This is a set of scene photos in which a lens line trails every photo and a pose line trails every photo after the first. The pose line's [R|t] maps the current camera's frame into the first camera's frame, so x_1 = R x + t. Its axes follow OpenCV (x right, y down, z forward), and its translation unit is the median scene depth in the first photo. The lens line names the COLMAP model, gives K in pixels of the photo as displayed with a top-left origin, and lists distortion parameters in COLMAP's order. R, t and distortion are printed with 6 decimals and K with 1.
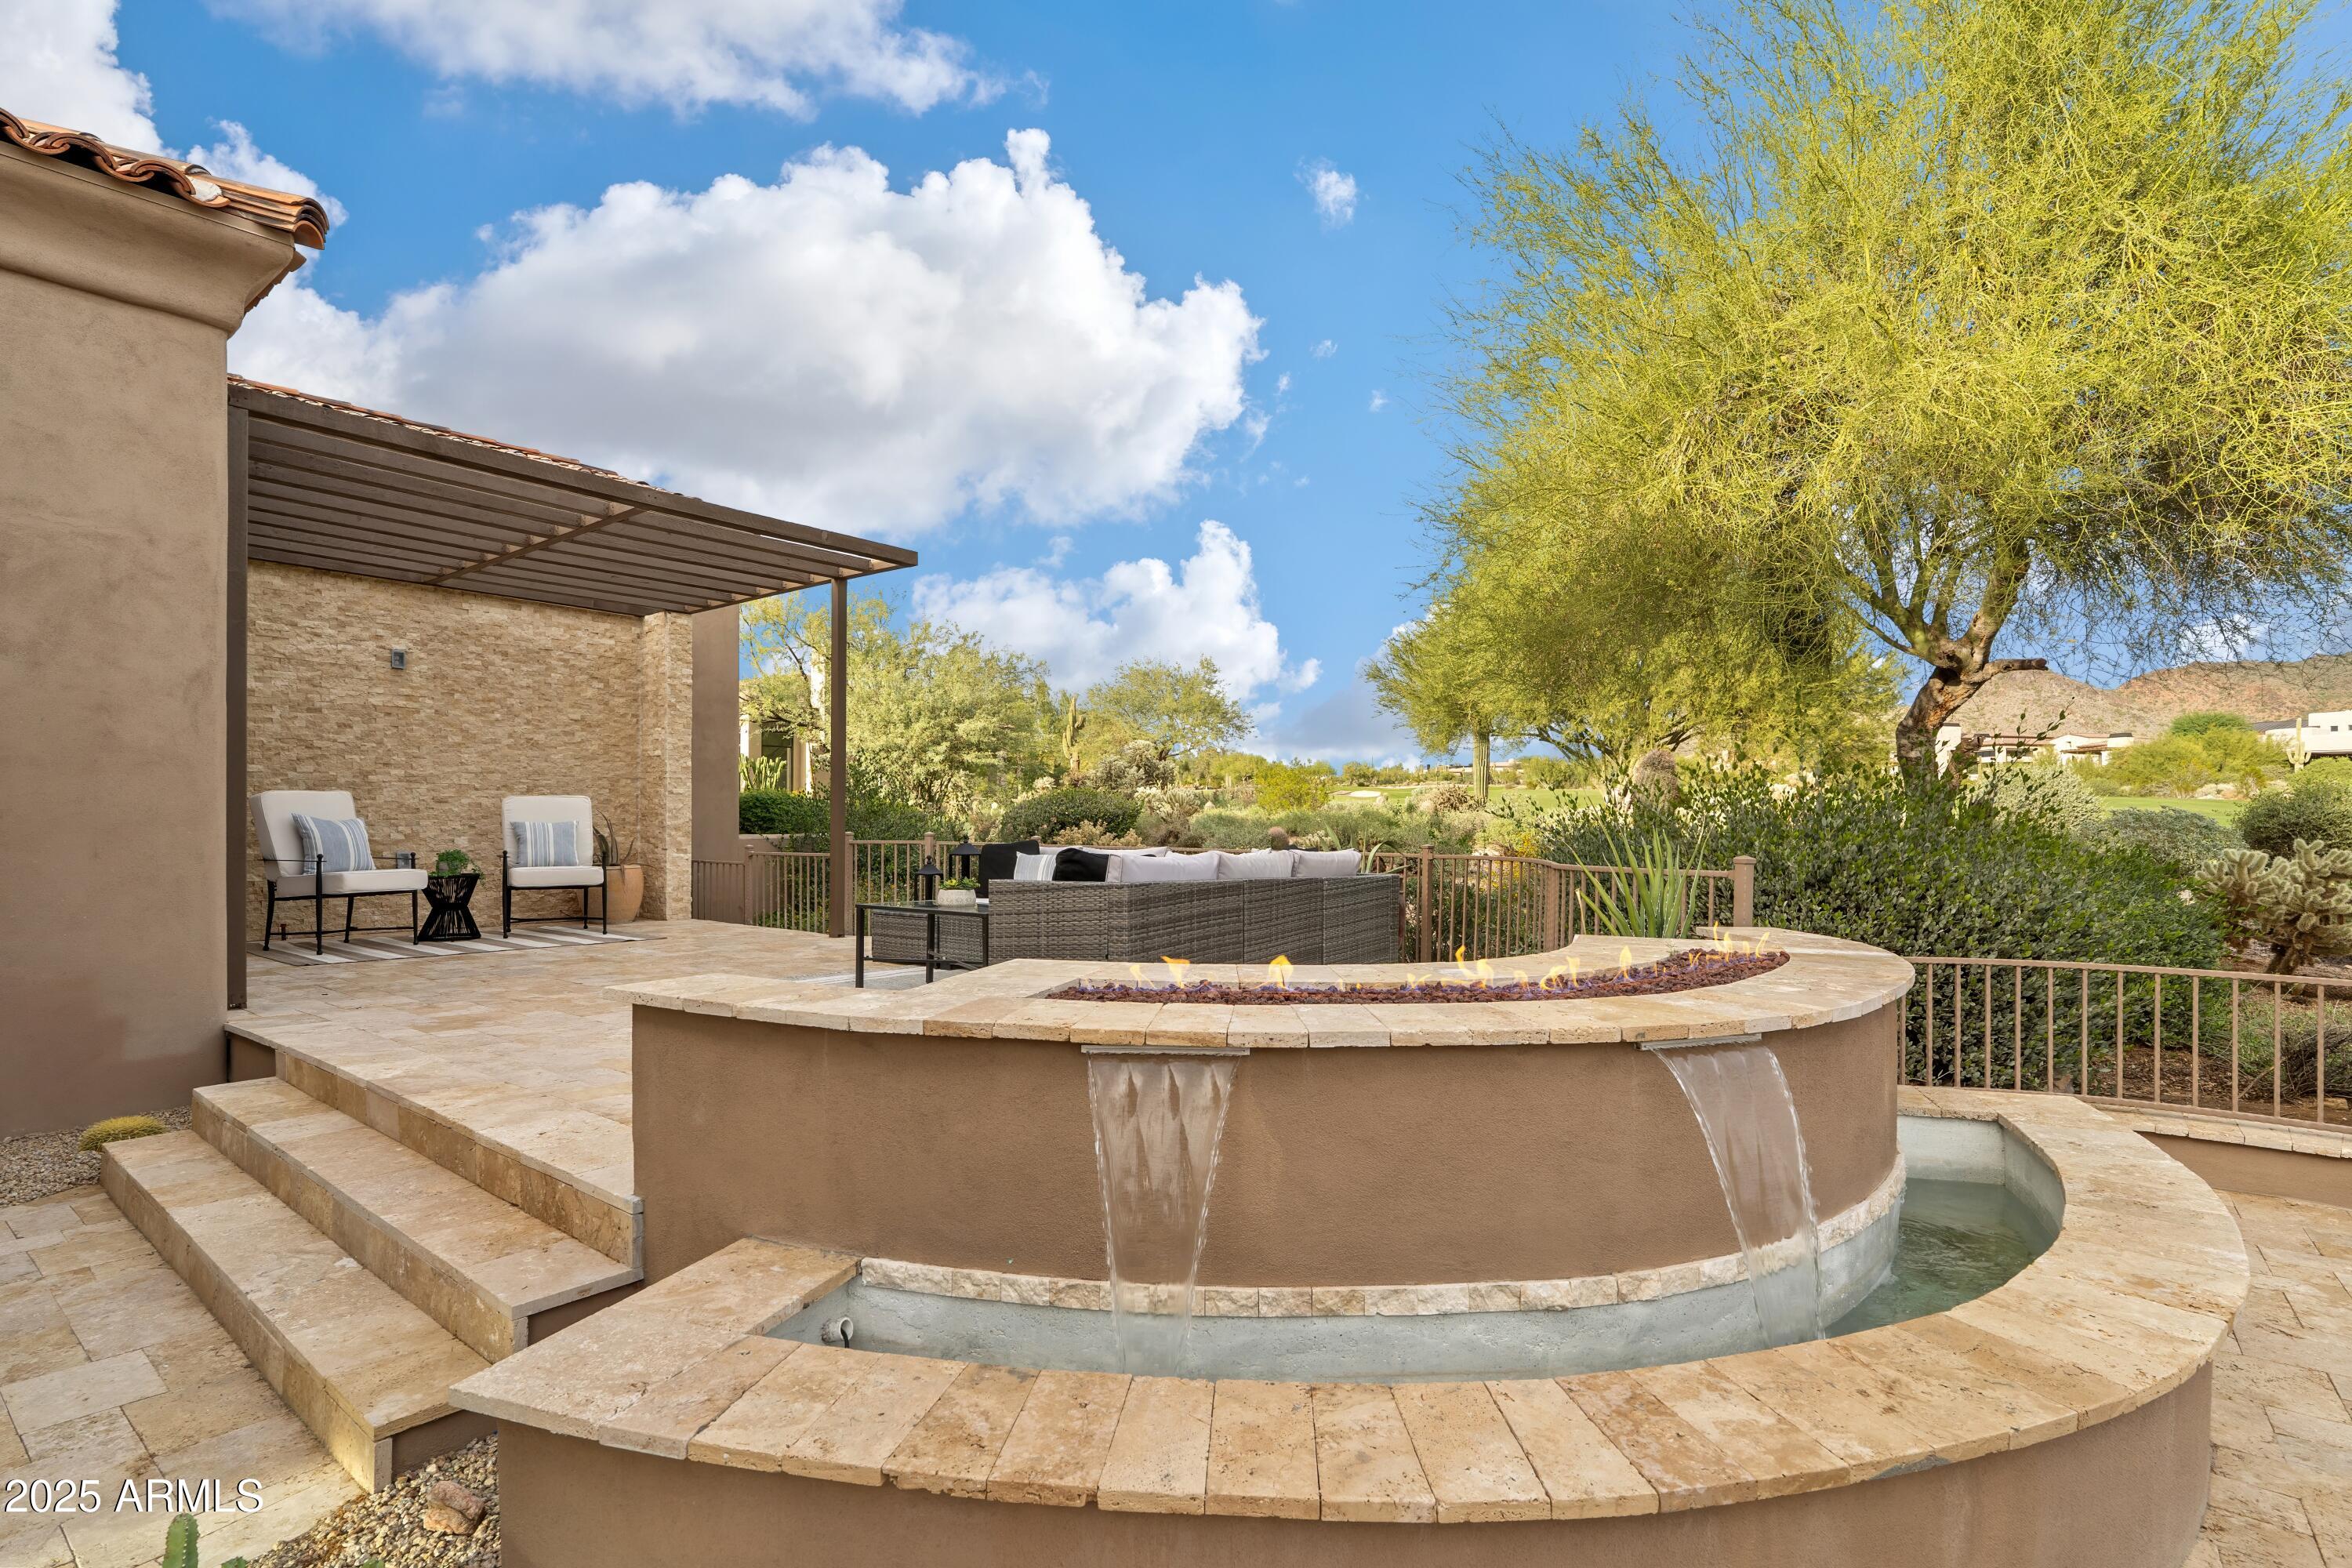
lens RADIAL K [[1116.3, 0, 1176.0], [0, 1116.3, 784.0], [0, 0, 1]] dist [-0.000564, 0.000181]
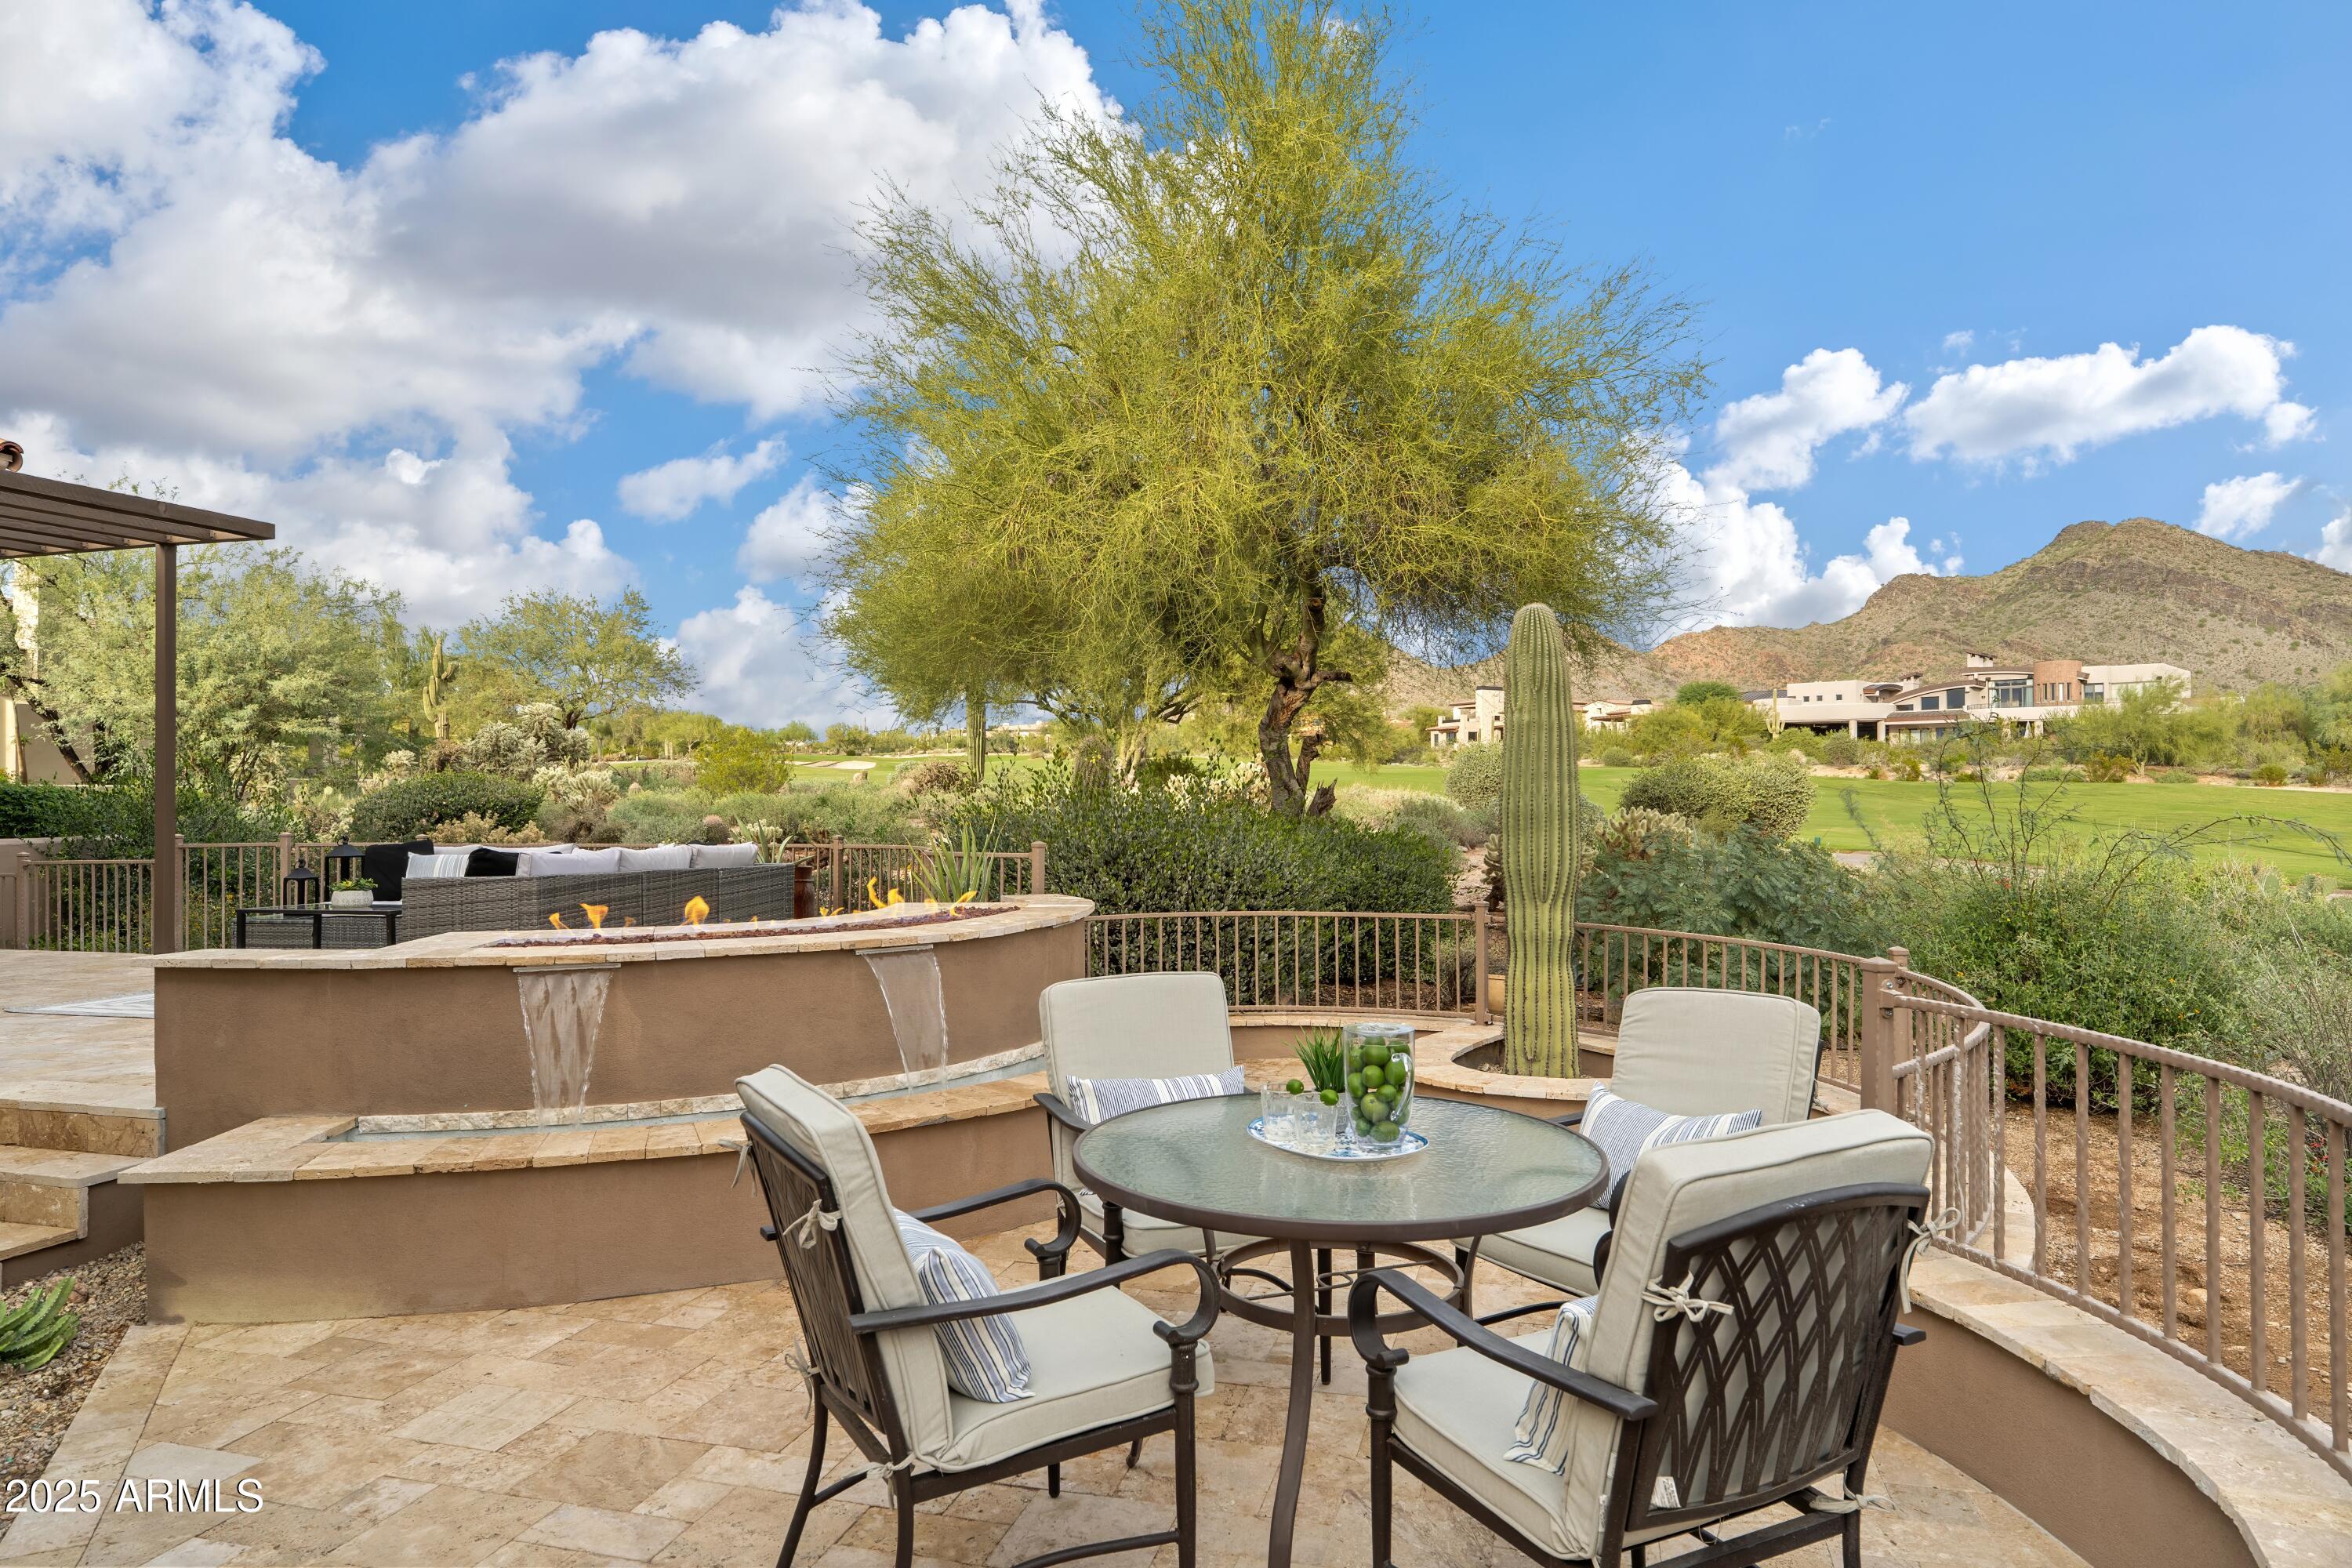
lens RADIAL K [[1478.7, 0, 1176.0], [0, 1478.7, 784.0], [0, 0, 1]] dist [-0.000397, -0.000093]
pose [[0.930460, -0.008518, 0.366296, 0.003312], [-0.000102, 0.999724, 0.023507, -0.010323], [-0.366395, -0.021909, 0.930202, -0.157388]]
